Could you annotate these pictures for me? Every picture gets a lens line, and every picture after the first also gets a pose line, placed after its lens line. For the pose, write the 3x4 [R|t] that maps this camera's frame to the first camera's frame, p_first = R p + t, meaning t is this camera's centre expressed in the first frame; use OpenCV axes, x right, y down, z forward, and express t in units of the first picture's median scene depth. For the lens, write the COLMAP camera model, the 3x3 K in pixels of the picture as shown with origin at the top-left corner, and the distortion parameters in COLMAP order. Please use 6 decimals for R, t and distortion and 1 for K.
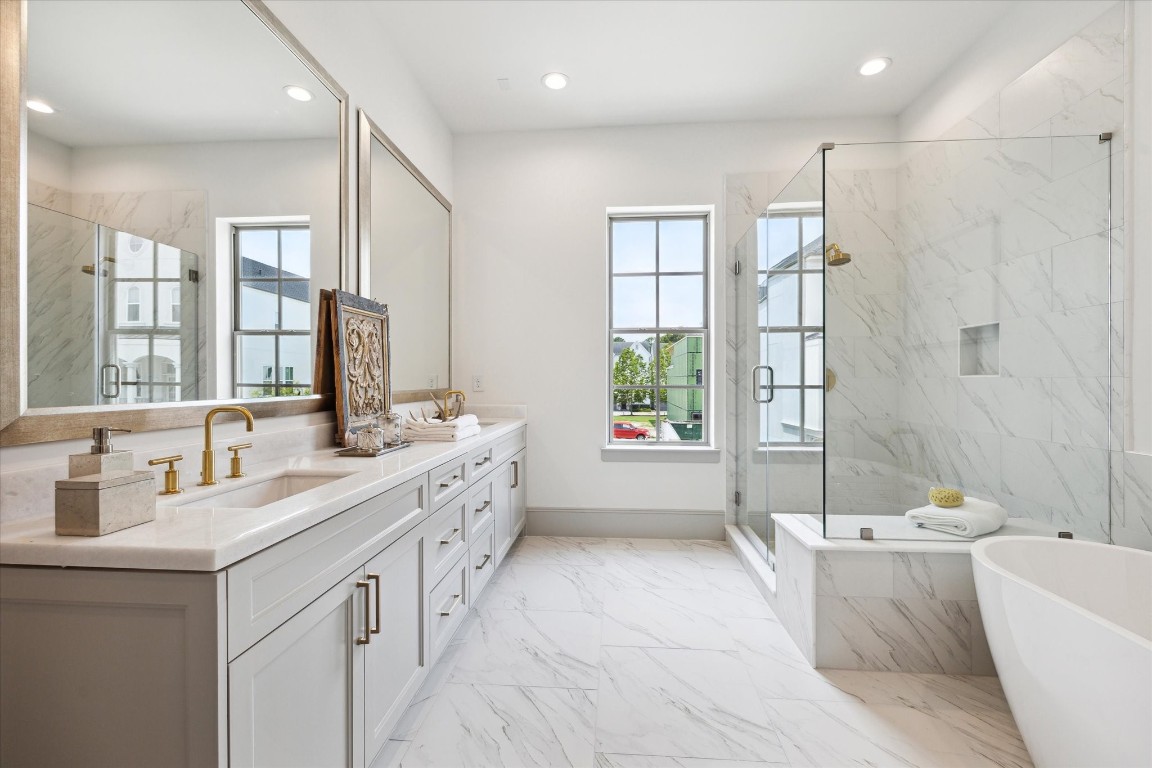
lens RADIAL K [[453.5, 0, 576.0], [0, 453.5, 384.0], [0, 0, 1]] dist [-0.016113, 0.000099]
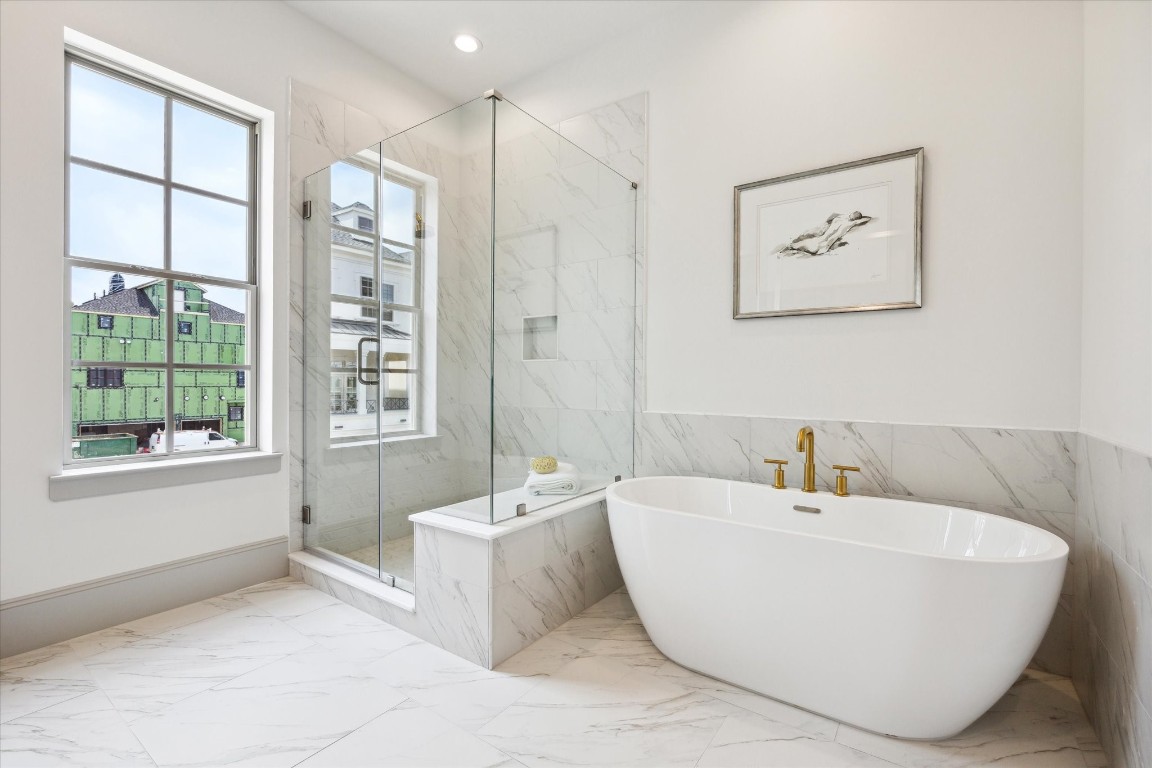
lens RADIAL K [[495.3, 0, 605.5], [0, 495.3, 386.4], [0, 0, 1]] dist [-0.021020, 0.000178]
pose [[0.504653, -0.012013, 0.863238, -0.122938], [-0.002601, 0.999877, 0.015435, 0.029390], [-0.863318, -0.010035, 0.504560, 0.189995]]
